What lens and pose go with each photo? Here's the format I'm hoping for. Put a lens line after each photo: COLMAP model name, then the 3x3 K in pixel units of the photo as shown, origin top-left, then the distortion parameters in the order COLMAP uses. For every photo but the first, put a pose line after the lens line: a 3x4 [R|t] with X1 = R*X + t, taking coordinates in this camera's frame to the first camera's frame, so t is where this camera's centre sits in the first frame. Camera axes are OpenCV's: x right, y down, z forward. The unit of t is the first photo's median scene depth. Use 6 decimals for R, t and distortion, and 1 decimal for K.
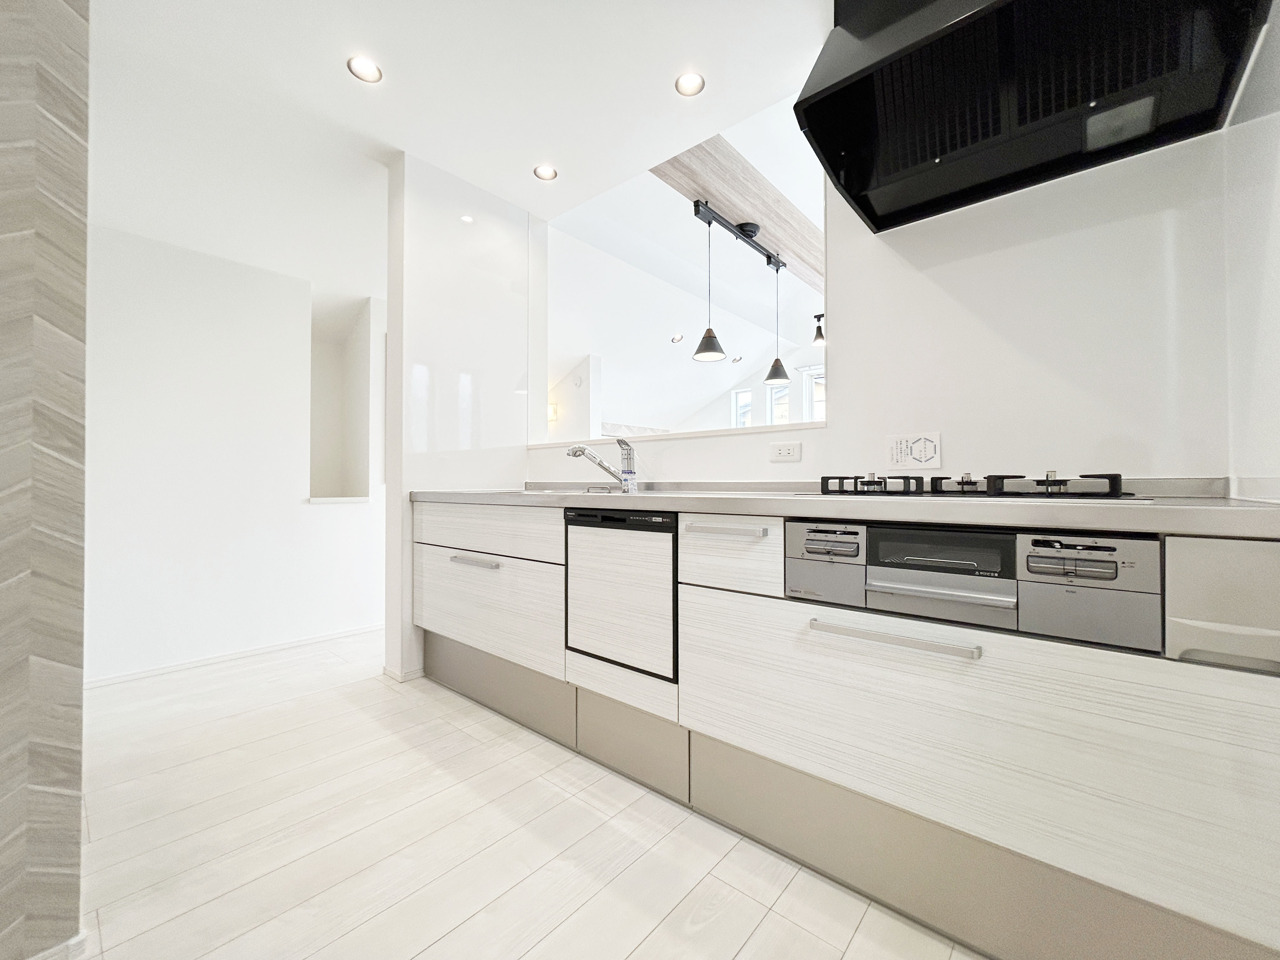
lens RADIAL K [[509.5, 0, 640.0], [0, 509.5, 480.0], [0, 0, 1]] dist [-0.001039, 0.000059]
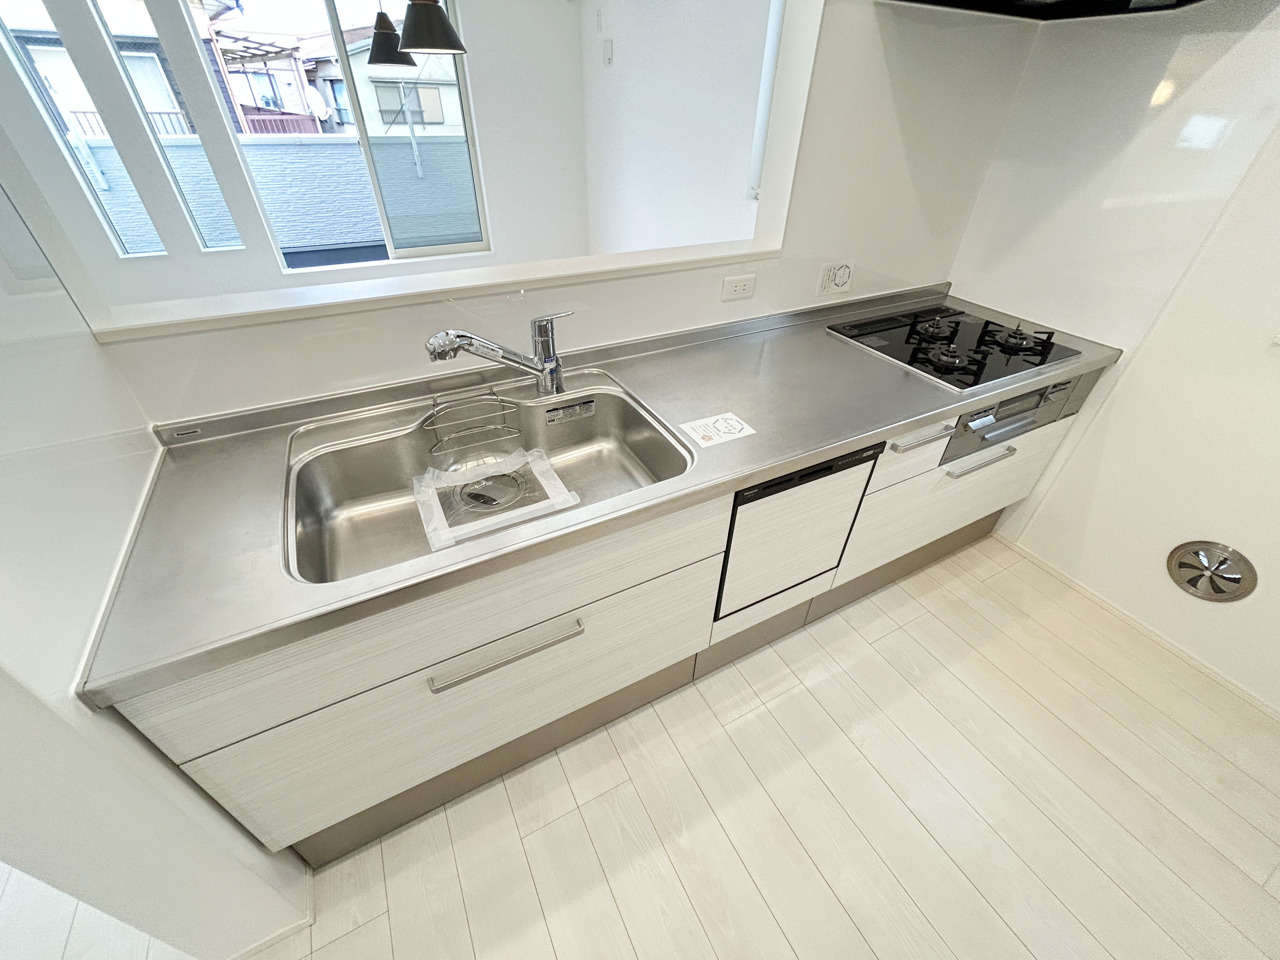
lens RADIAL K [[520.6, 0, 640.0], [0, 520.6, 480.0], [0, 0, 1]] dist [-0.002667, -0.000610]
pose [[0.359297, -0.552581, 0.752037, -0.693759], [-0.030388, 0.798494, 0.601235, -0.357885], [-0.932728, -0.238875, 0.270105, 0.936244]]
